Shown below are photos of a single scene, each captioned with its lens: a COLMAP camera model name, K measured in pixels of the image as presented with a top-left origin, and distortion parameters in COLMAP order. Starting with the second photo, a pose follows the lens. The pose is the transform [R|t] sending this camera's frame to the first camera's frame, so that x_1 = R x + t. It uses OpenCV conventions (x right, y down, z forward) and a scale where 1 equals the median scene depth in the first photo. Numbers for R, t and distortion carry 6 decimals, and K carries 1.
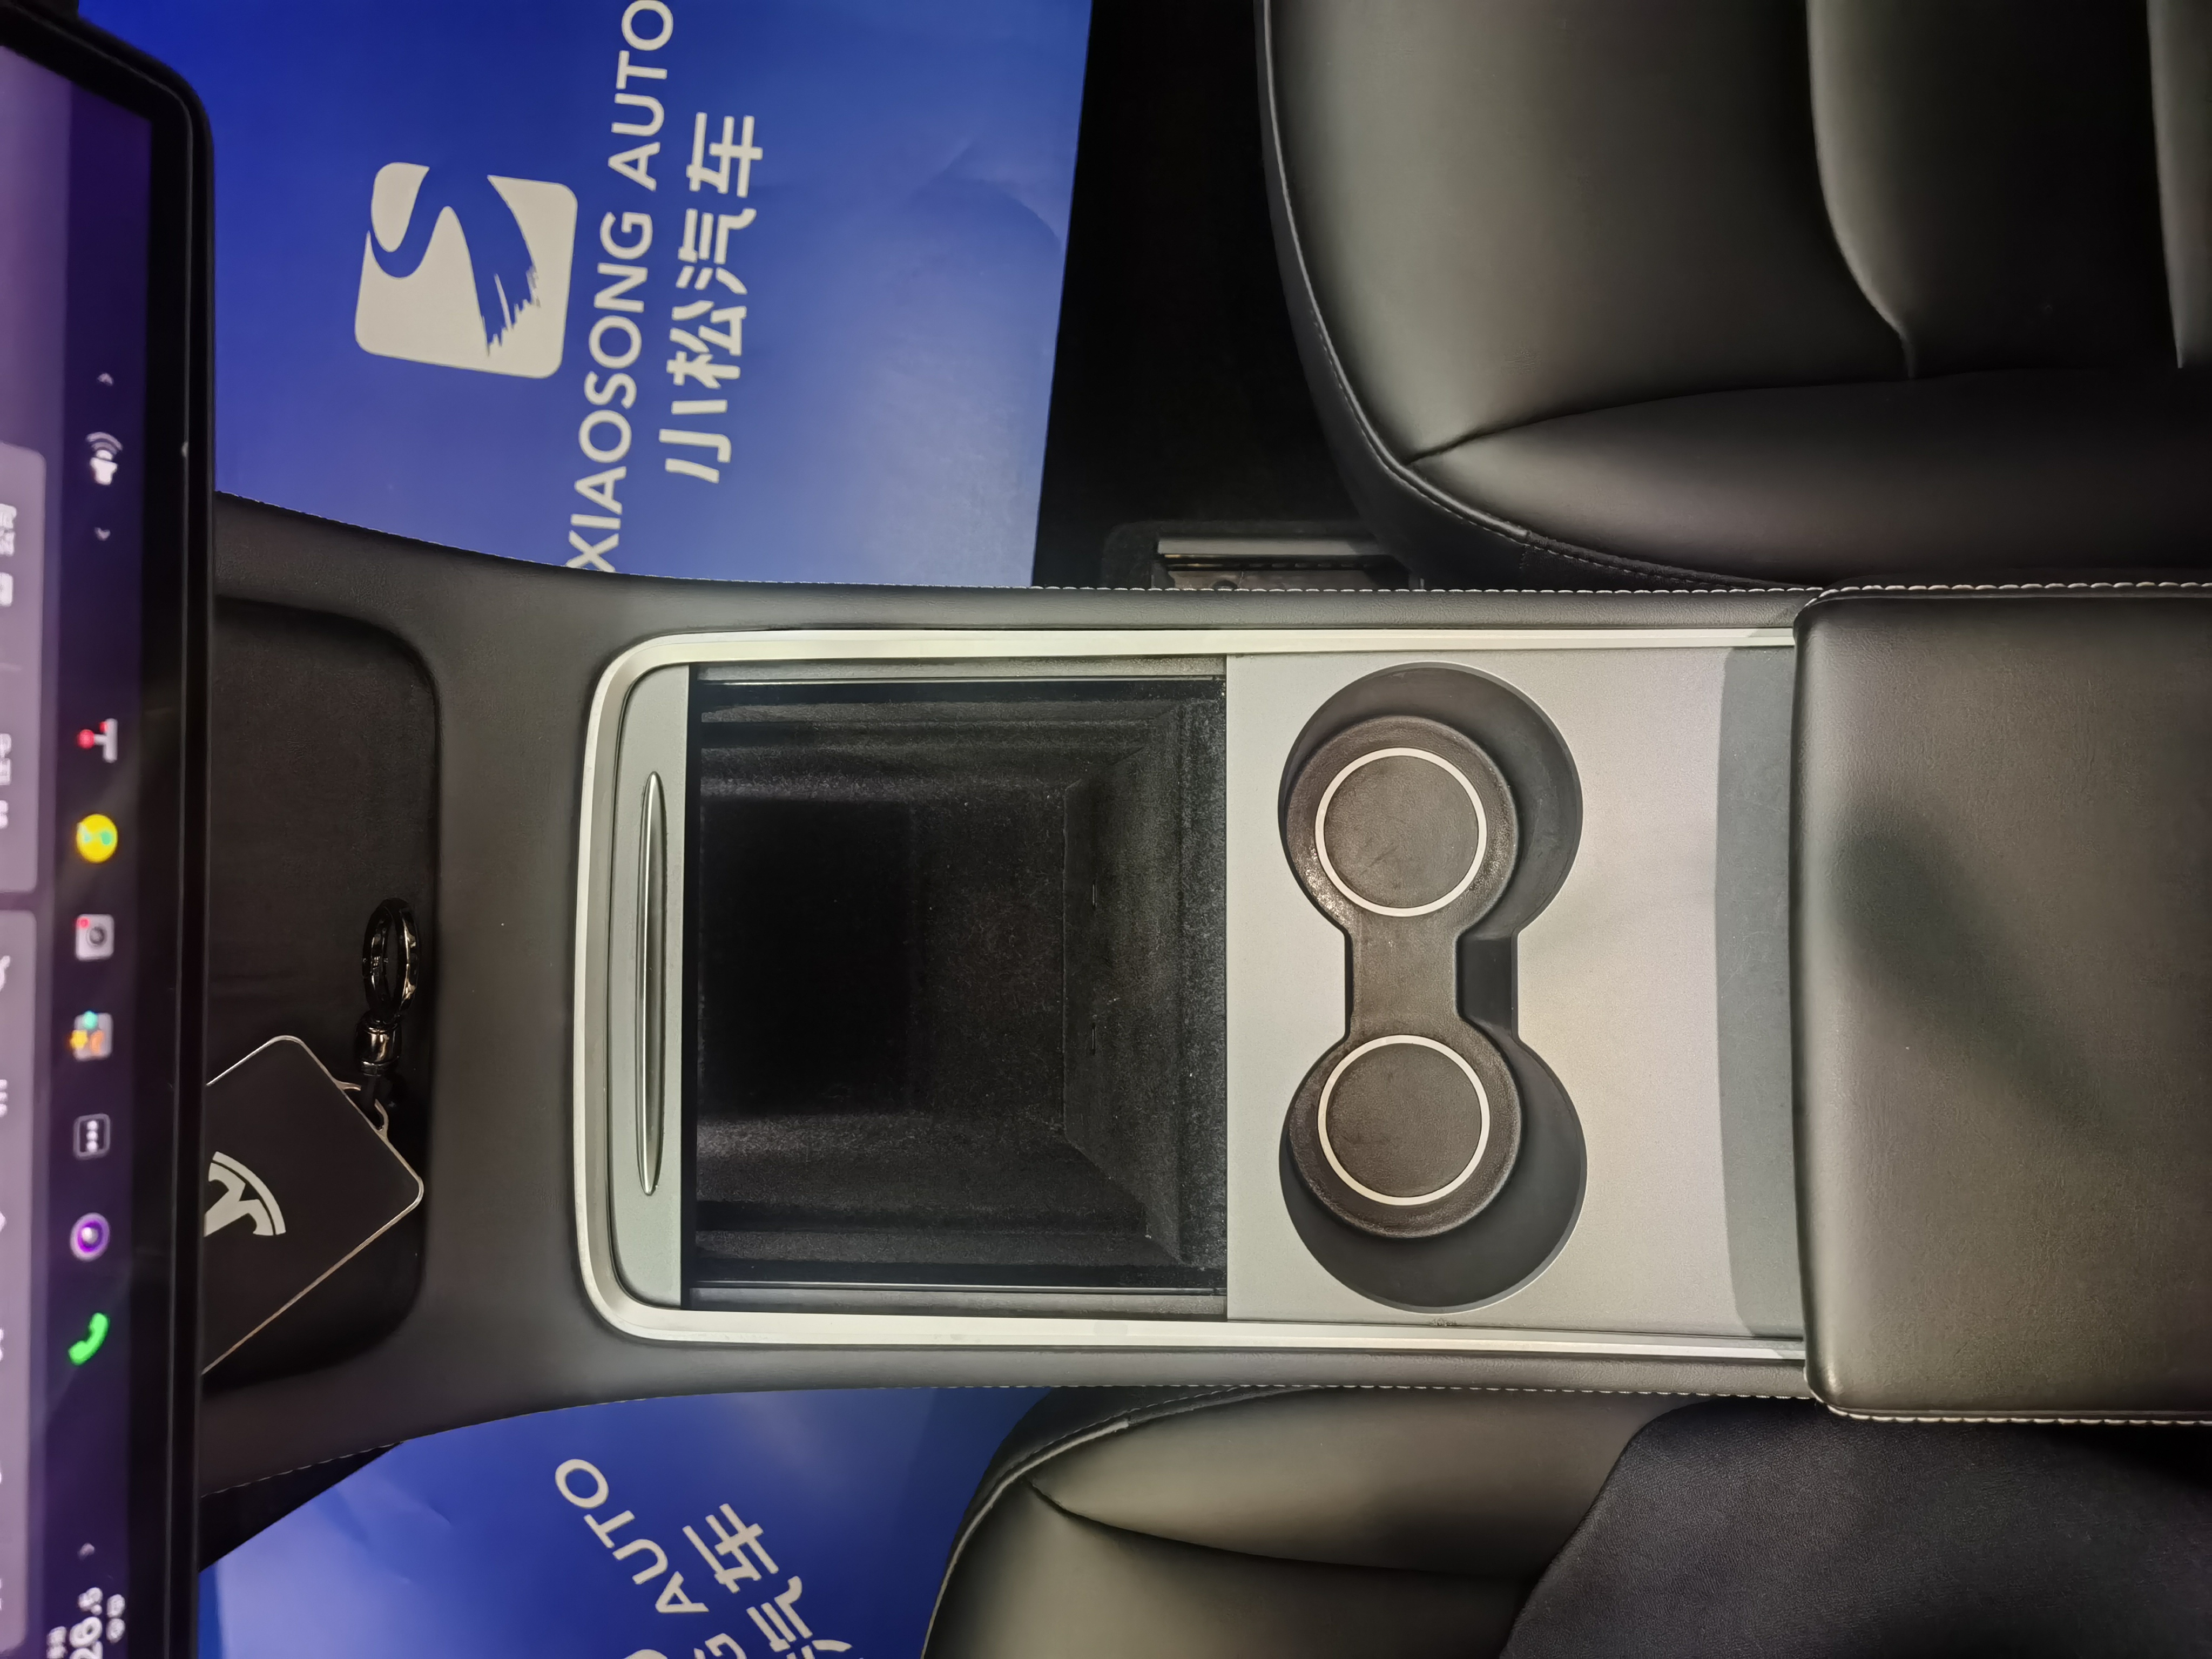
lens RADIAL K [[1718.6, 0, 1145.8], [0, 1718.6, 832.1], [0, 0, 1]] dist [0.057385, -0.080995]
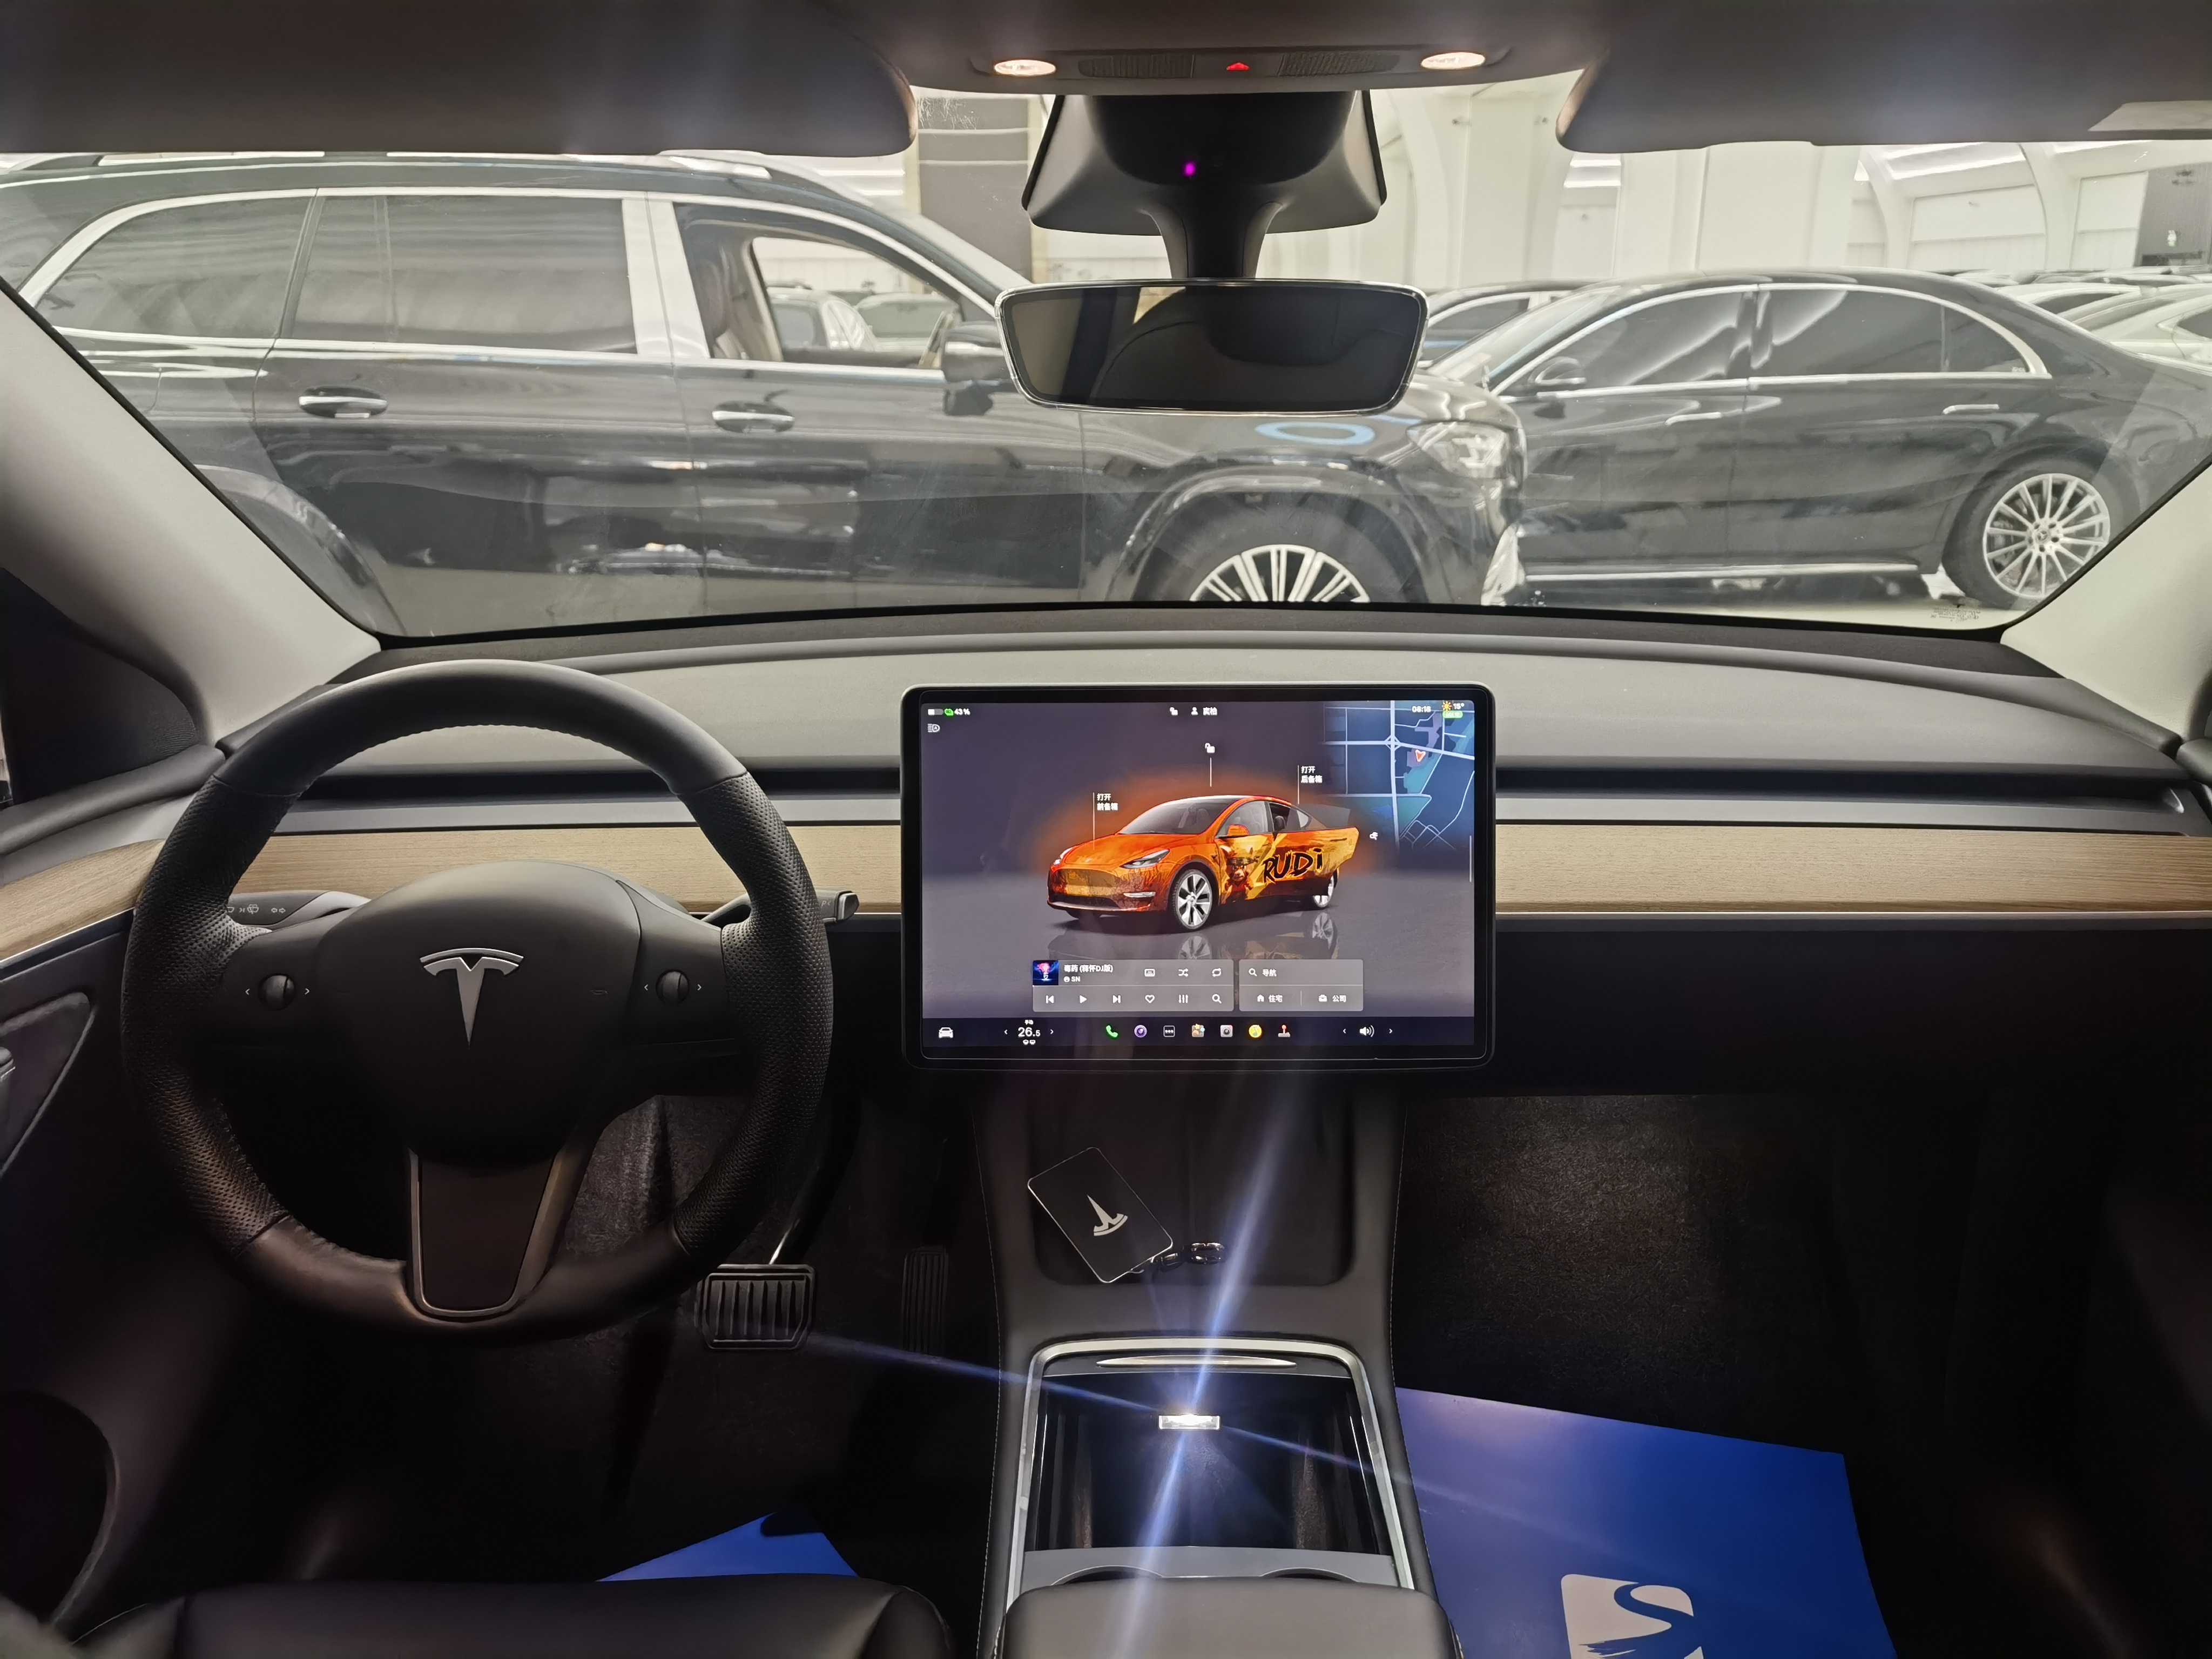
lens RADIAL K [[1691.5, 0, 1102.4], [0, 1691.5, 817.9], [0, 0, 1]] dist [0.055857, -0.002437]
pose [[-0.014513, 0.305717, -0.952012, 2.412190], [-0.998431, 0.047074, 0.030337, 0.180036], [0.054090, 0.950958, 0.304554, -0.432450]]
